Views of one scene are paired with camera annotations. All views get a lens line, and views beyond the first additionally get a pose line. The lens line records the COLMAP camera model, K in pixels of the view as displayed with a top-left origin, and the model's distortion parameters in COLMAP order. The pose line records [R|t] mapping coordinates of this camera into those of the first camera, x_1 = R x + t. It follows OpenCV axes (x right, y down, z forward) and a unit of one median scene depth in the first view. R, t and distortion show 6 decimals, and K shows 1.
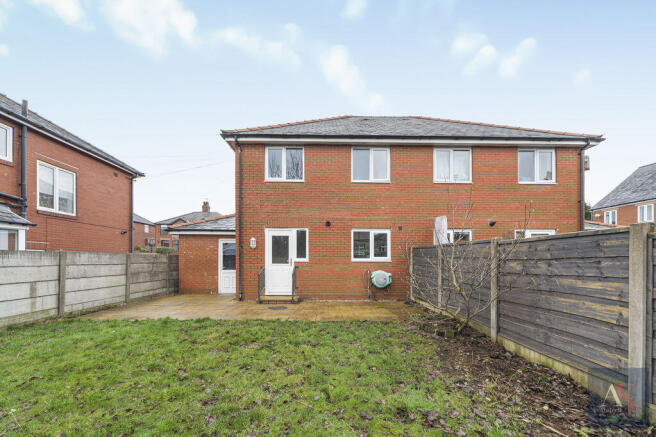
lens RADIAL K [[250.8, 0, 327.4], [0, 250.8, 256.9], [0, 0, 1]] dist [-0.001526, -0.000148]
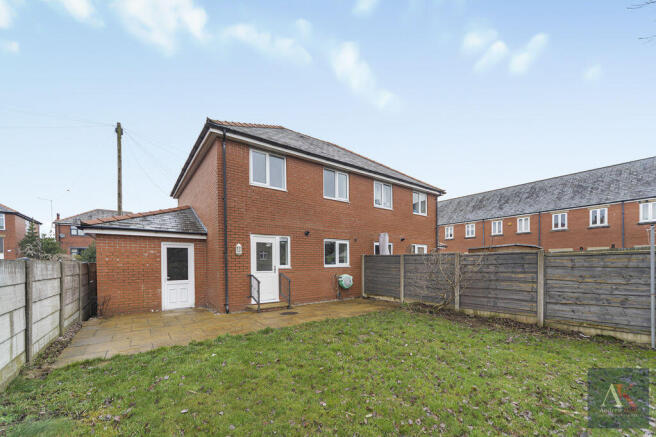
lens RADIAL K [[257.5, 0, 328.0], [0, 257.5, 263.6], [0, 0, 1]] dist [0.001316, 0.000034]
pose [[0.813720, -0.011301, 0.581148, -0.574736], [0.006412, 0.999925, 0.010466, -0.011060], [-0.581222, -0.004790, 0.813731, 0.033963]]
